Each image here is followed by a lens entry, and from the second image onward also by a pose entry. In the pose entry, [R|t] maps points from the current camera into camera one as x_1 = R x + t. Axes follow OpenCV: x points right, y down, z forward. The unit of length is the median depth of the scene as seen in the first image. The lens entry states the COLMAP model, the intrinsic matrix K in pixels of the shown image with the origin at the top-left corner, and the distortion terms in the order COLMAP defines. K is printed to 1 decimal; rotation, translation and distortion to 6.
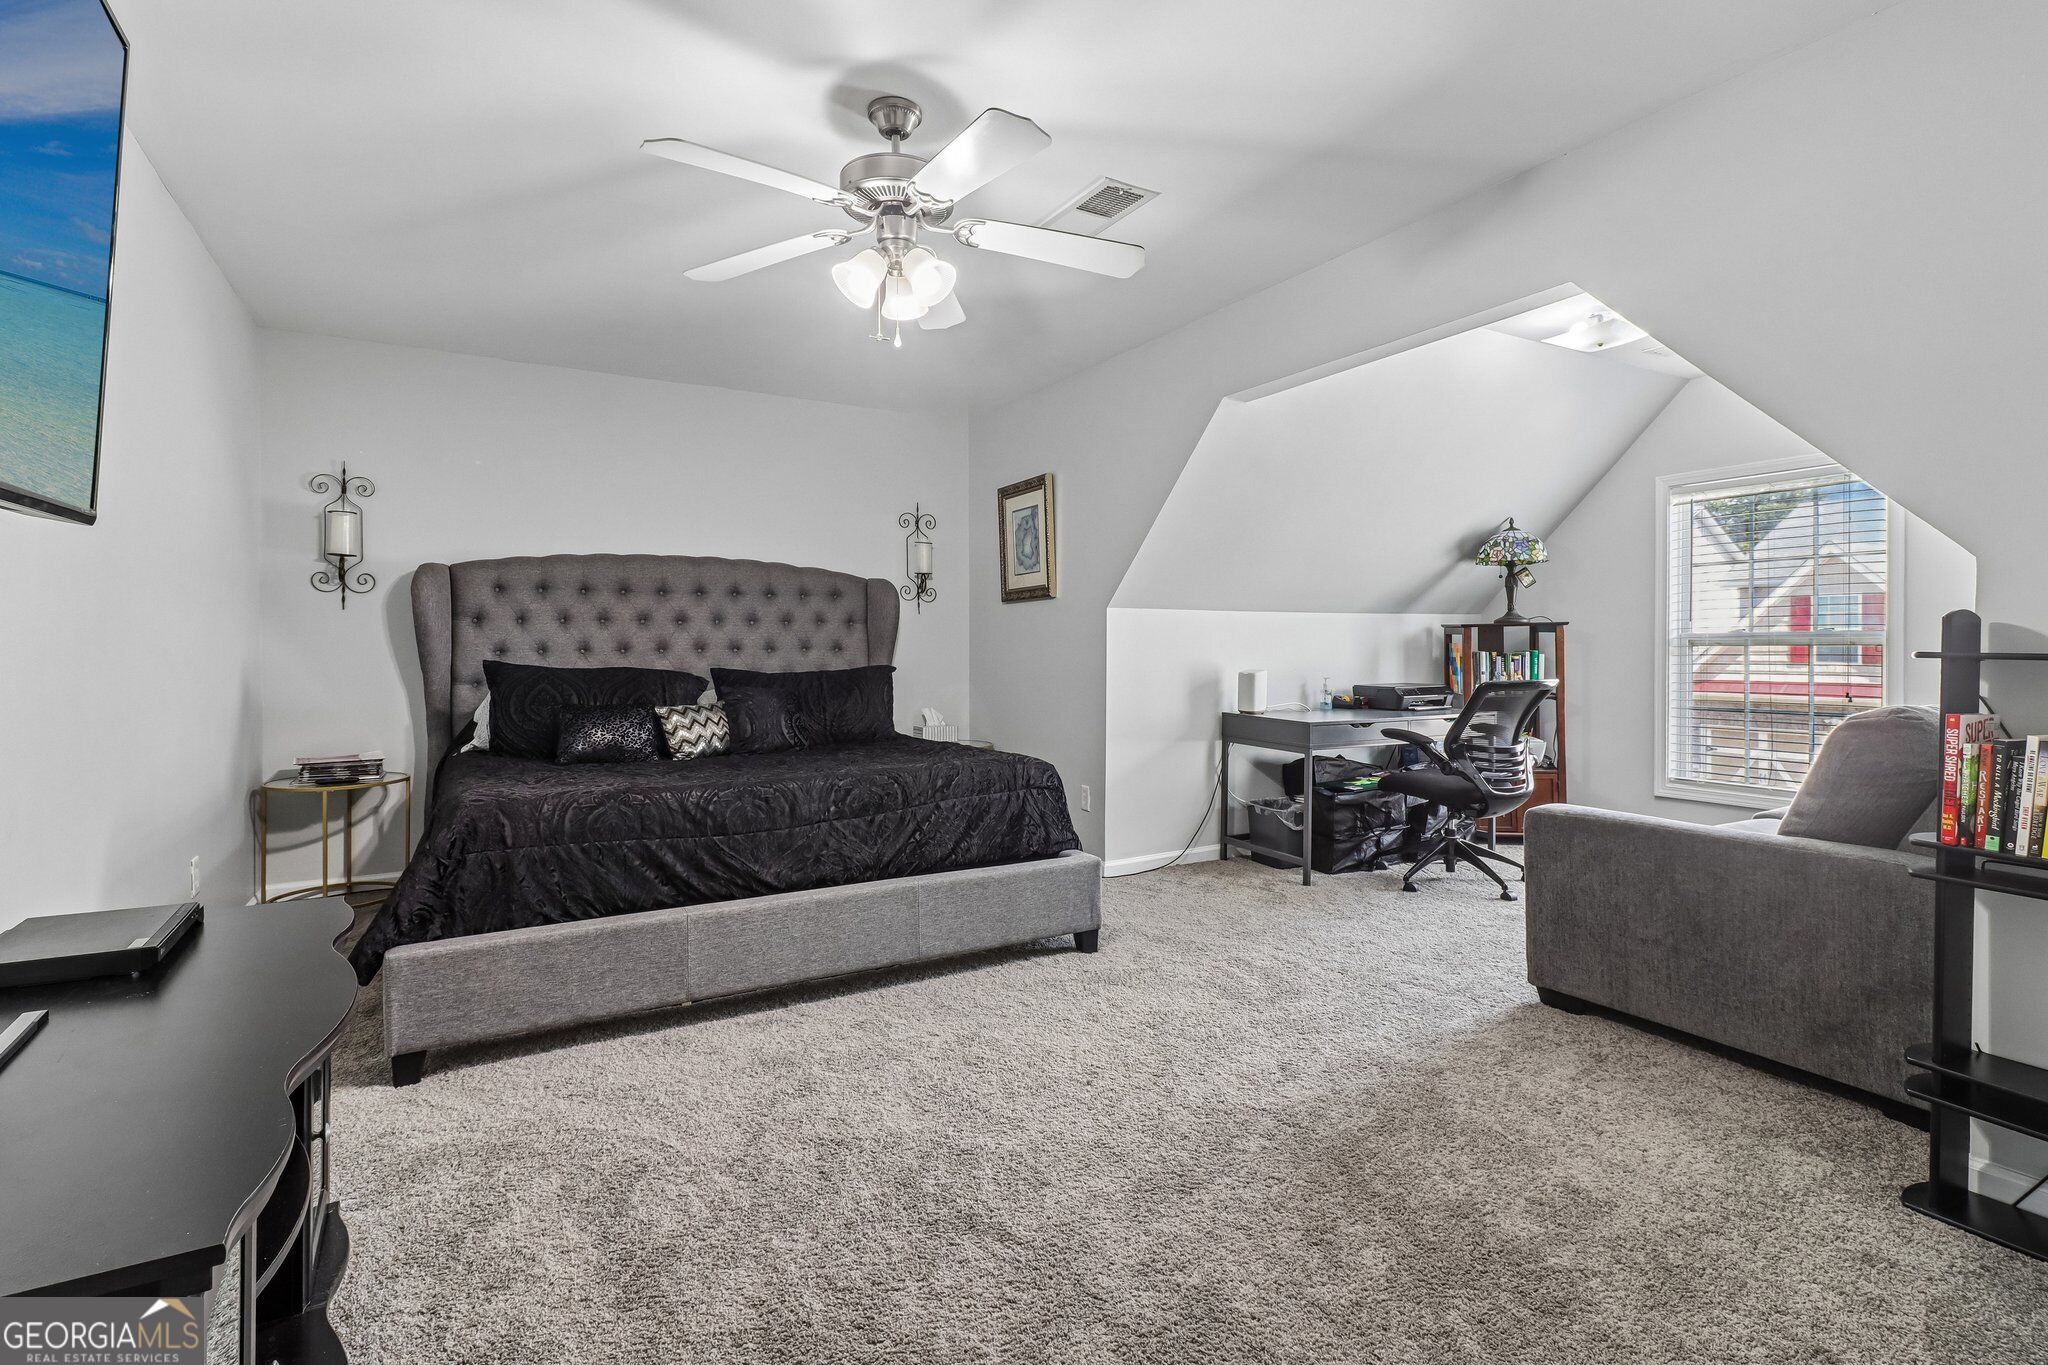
lens RADIAL K [[962.3, 0, 1031.7], [0, 962.3, 650.0], [0, 0, 1]] dist [0.019604, -0.000136]
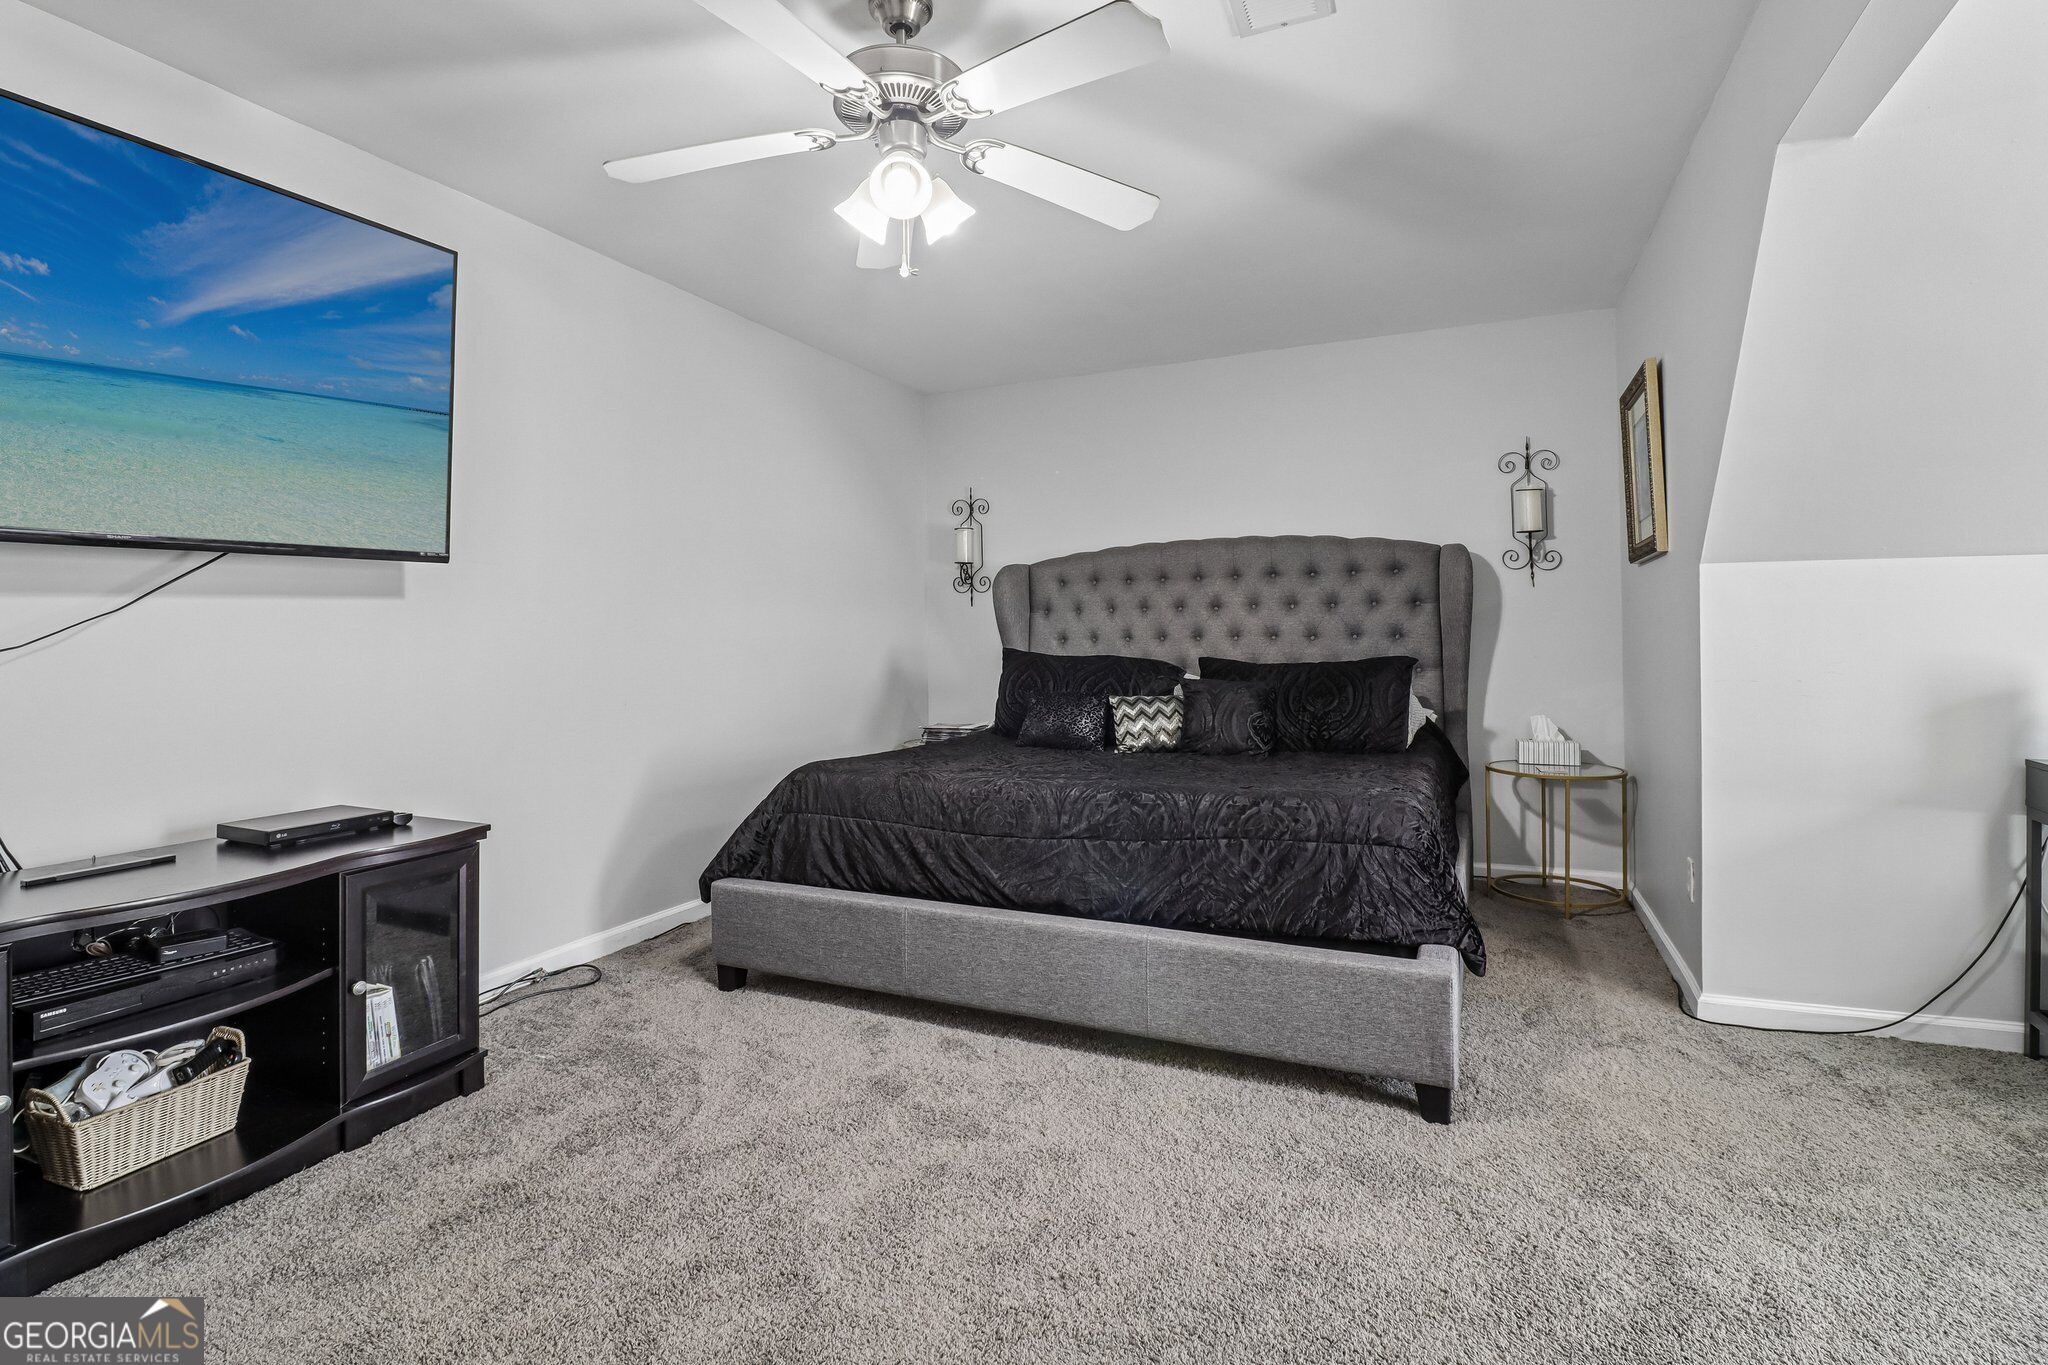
lens RADIAL K [[964.9, 0, 1022.1], [0, 964.9, 615.0], [0, 0, 1]] dist [0.017599, -0.023727]
pose [[0.583438, -0.020017, -0.811911, 0.348168], [0.005866, 0.999774, -0.020433, -0.004054], [0.812137, 0.007158, 0.583423, 0.339551]]
